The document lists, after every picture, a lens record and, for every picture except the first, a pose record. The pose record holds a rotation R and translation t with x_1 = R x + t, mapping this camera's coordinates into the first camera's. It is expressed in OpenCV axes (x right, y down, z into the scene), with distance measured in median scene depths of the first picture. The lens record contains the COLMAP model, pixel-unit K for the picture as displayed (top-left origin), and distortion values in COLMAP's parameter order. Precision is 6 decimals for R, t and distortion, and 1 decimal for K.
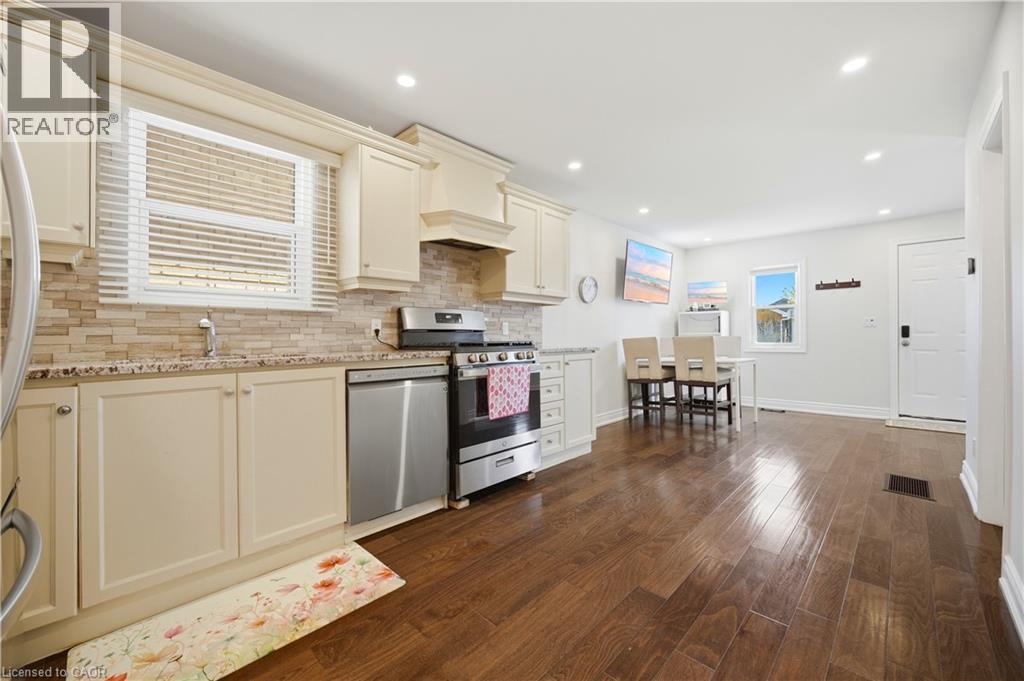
lens RADIAL K [[412.7, 0, 515.1], [0, 412.7, 334.2], [0, 0, 1]] dist [-0.003737, -0.000149]
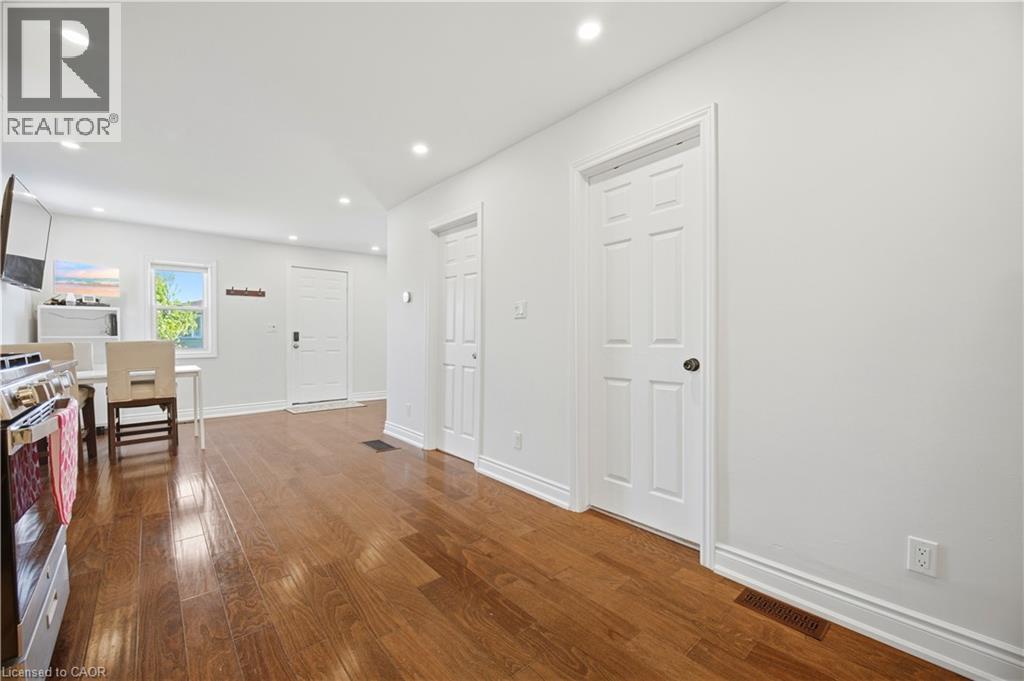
lens RADIAL K [[412.7, 0, 508.2], [0, 412.7, 344.0], [0, 0, 1]] dist [-0.007244, 0.000368]
pose [[0.095037, -0.010133, 0.995422, -0.238626], [-0.005239, 0.999929, 0.010679, -0.000590], [-0.995460, -0.006230, 0.094977, 0.238560]]
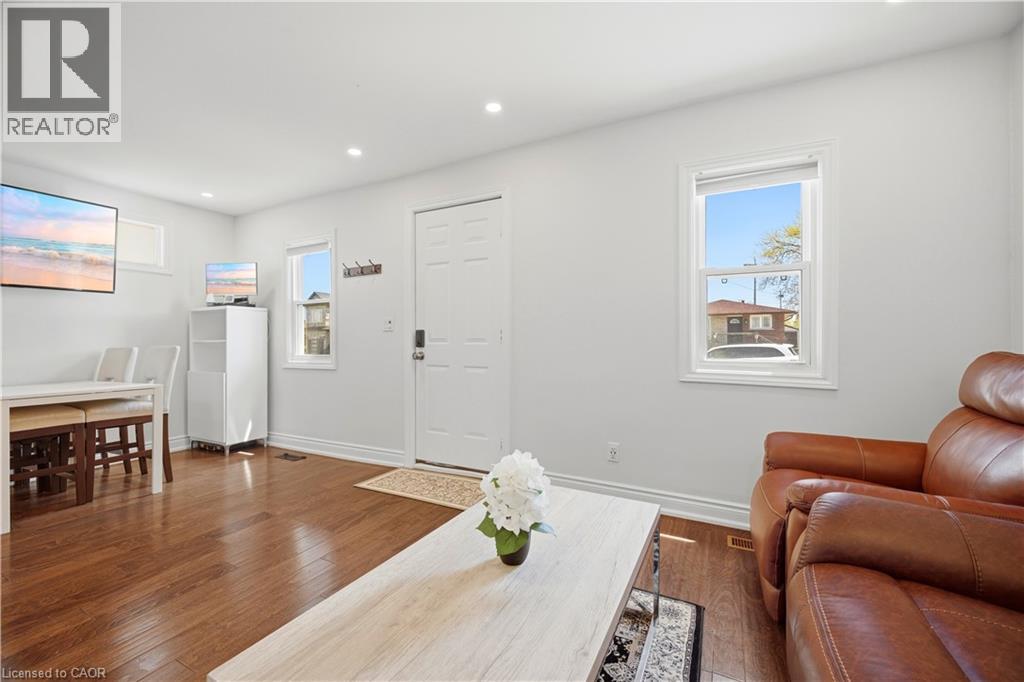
lens RADIAL K [[412.7, 0, 508.2], [0, 412.7, 344.5], [0, 0, 1]] dist [-0.007244, 0.000368]
pose [[0.960752, -0.002152, 0.277400, 0.898904], [-0.000688, 0.999948, 0.010142, -0.003646], [-0.277407, -0.009935, 0.960701, 0.296665]]
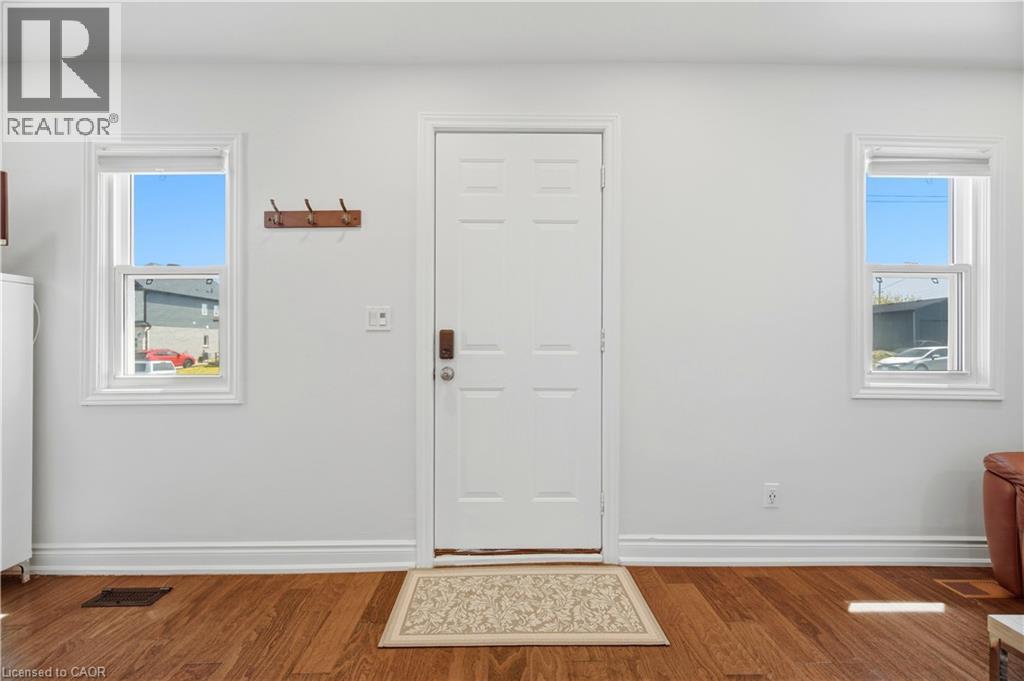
lens RADIAL K [[412.7, 0, 508.2], [0, 412.7, 344.0], [0, 0, 1]] dist [-0.007244, 0.000368]
pose [[0.718698, -0.000498, 0.695323, 0.708704], [-0.002746, 0.999990, 0.003554, -0.008729], [-0.695317, -0.004464, 0.718689, 0.664819]]
